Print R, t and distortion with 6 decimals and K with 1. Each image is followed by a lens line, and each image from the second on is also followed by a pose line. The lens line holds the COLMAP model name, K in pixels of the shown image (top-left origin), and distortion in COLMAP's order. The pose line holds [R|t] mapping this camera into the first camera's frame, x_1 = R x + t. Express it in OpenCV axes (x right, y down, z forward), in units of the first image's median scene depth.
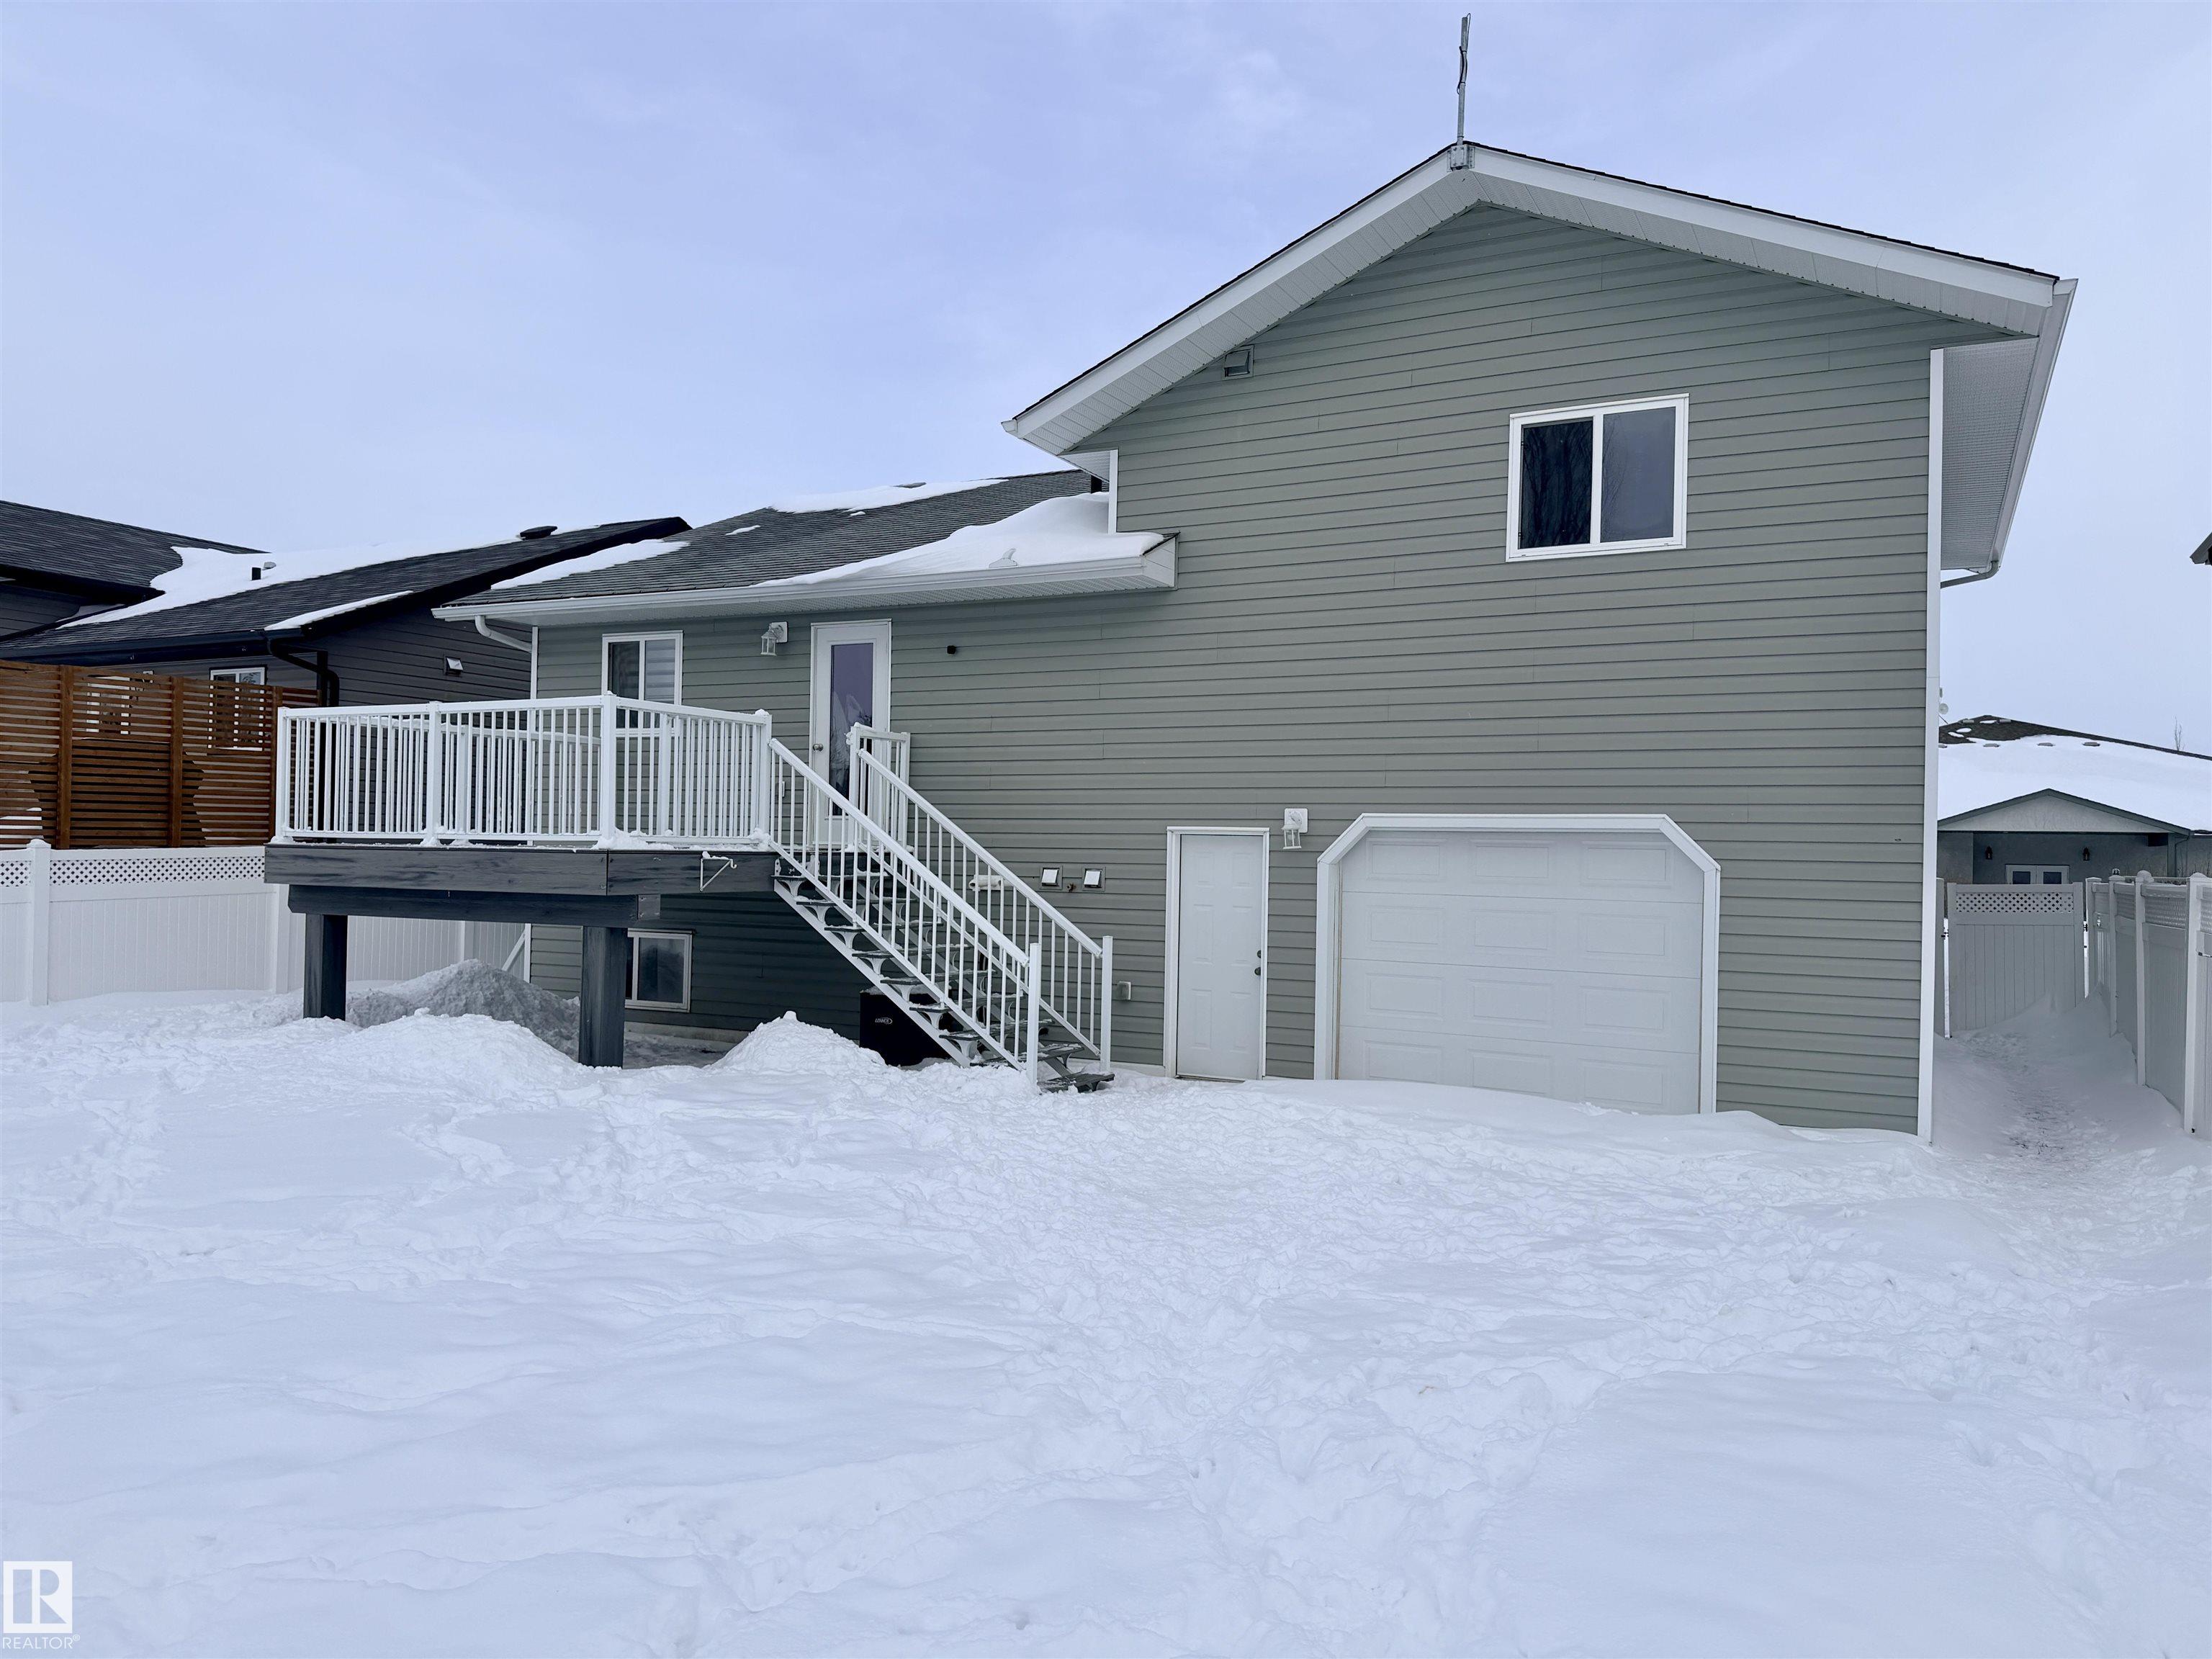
lens RADIAL K [[1529.4, 0, 1121.1], [0, 1529.4, 829.9], [0, 0, 1]] dist [0.072579, -0.081504]
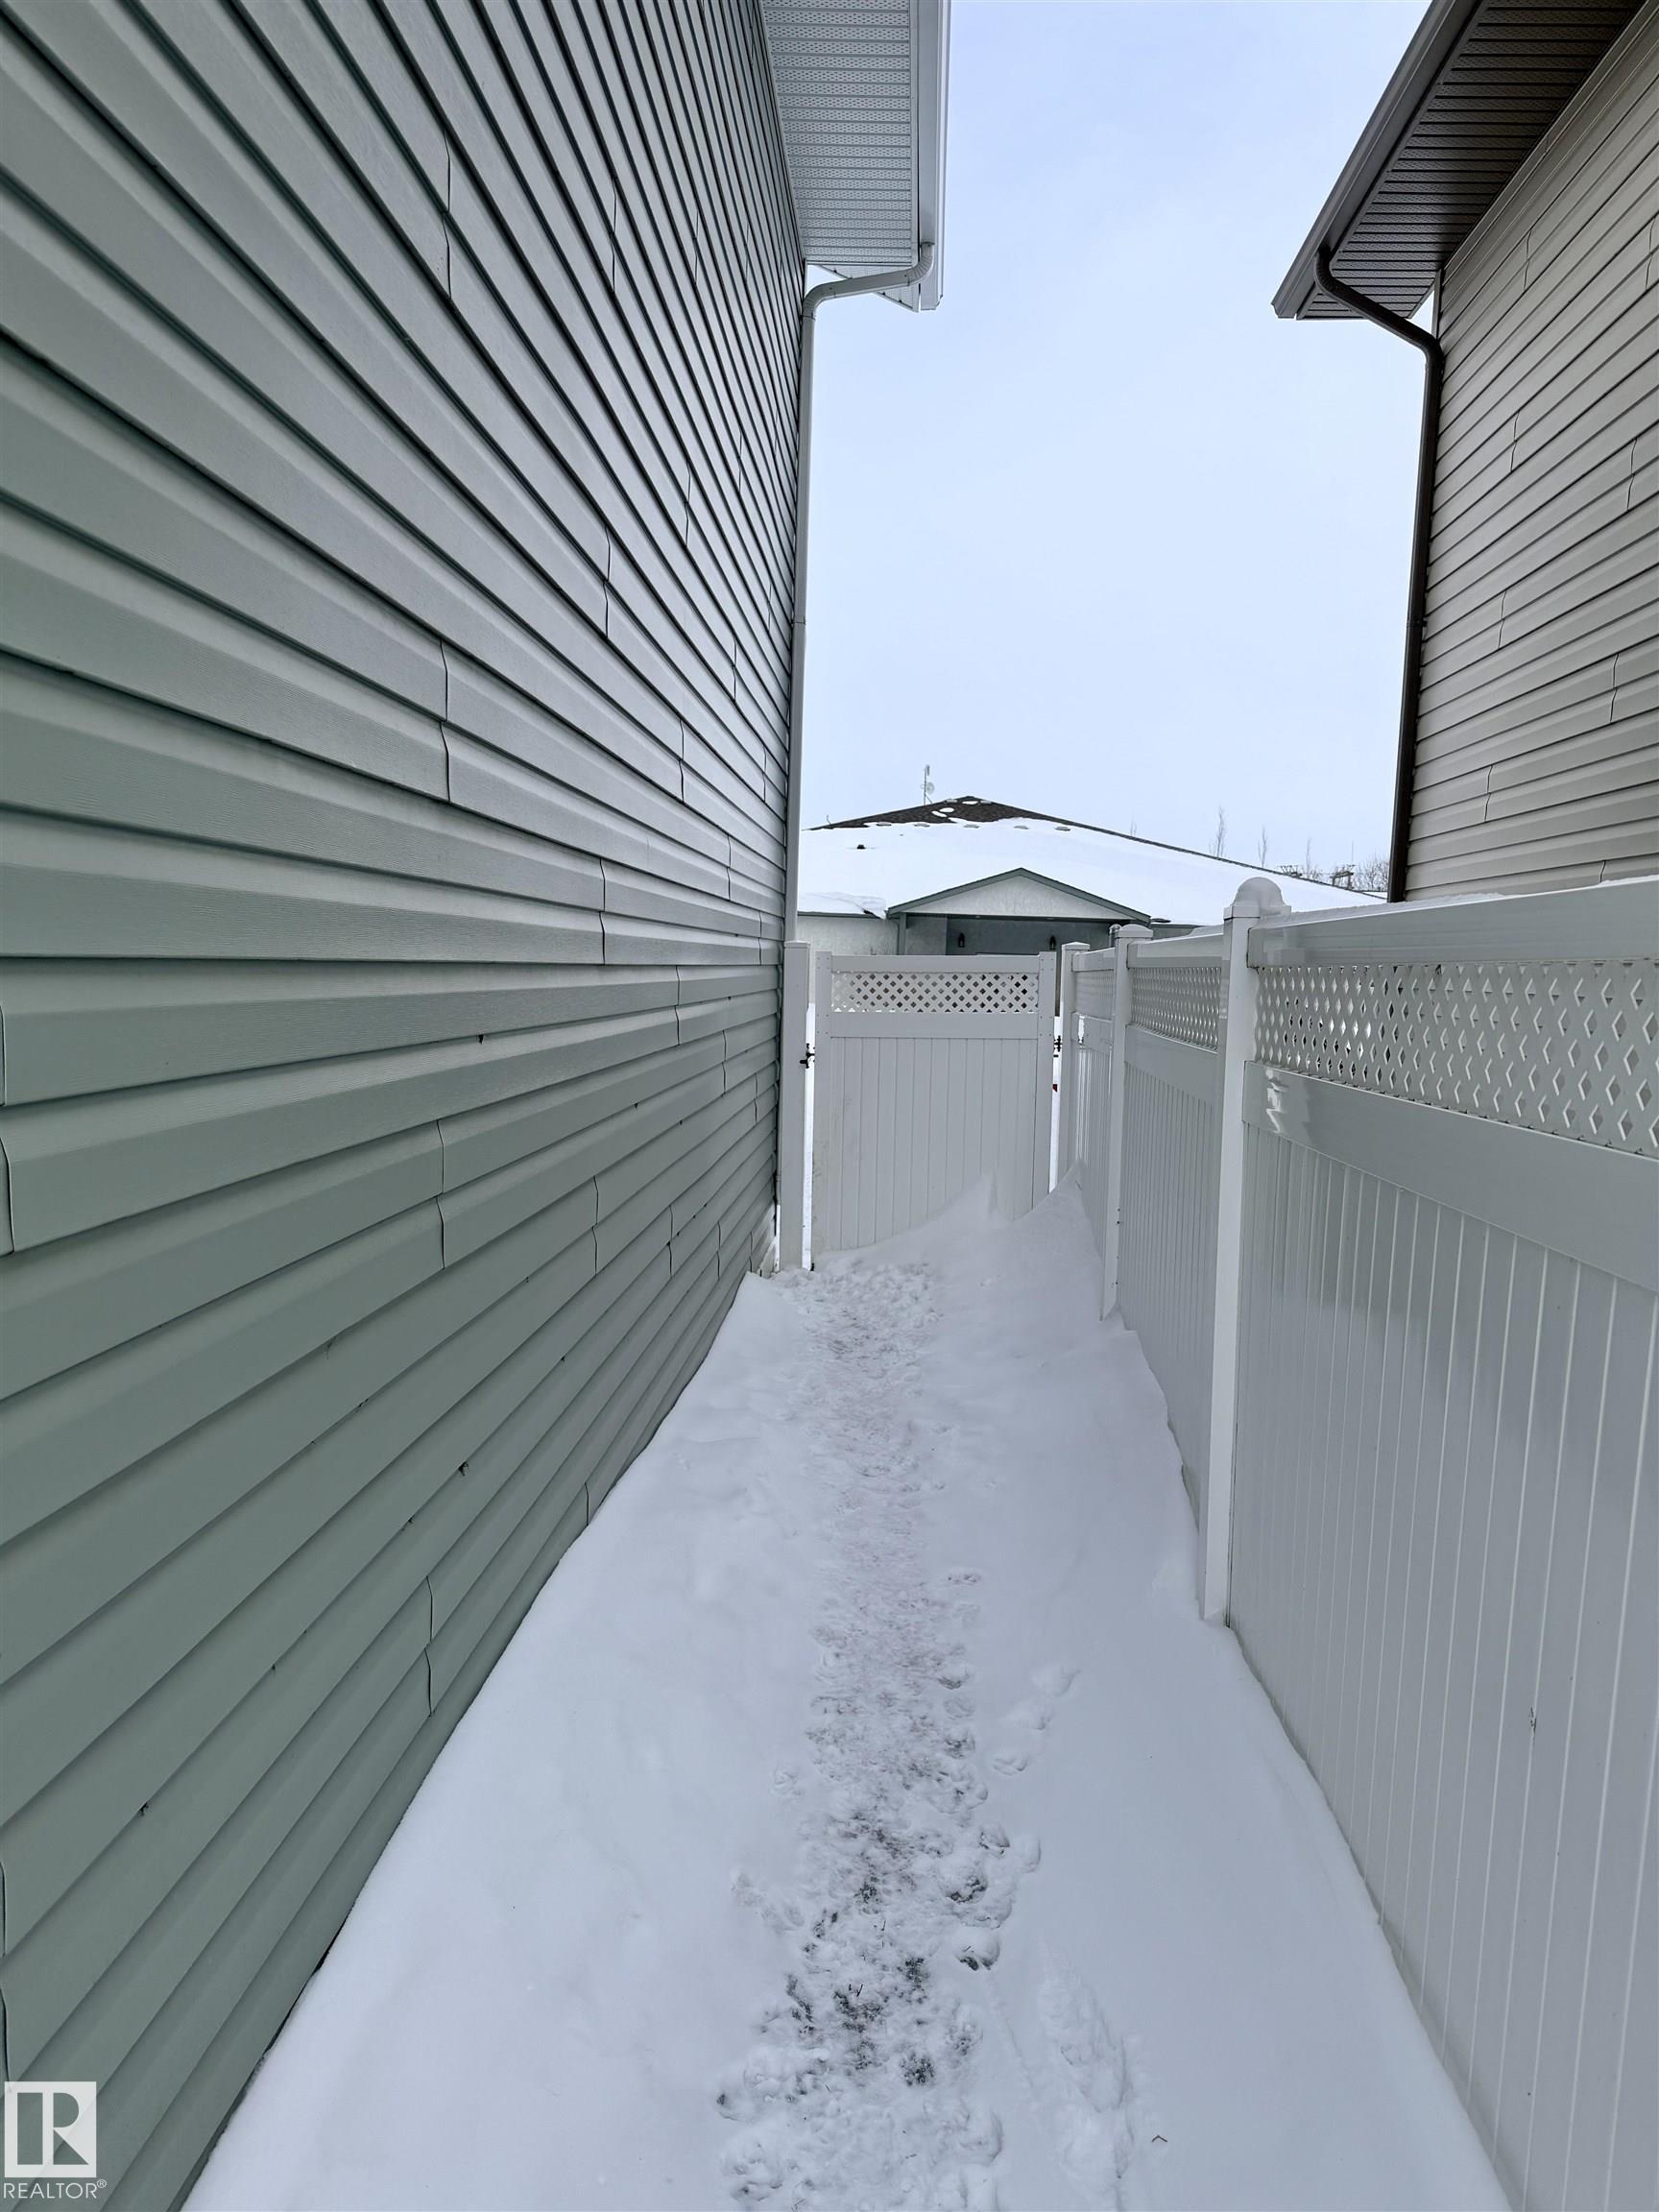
lens RADIAL K [[1529.4, 0, 823.6], [0, 1529.4, 1102.6], [0, 0, 1]] dist [0.072579, -0.081504]
pose [[0.917083, -0.022143, 0.398082, 0.530800], [-0.024980, 0.993304, 0.112800, 0.043003], [-0.397914, -0.113391, 0.910388, 0.864876]]
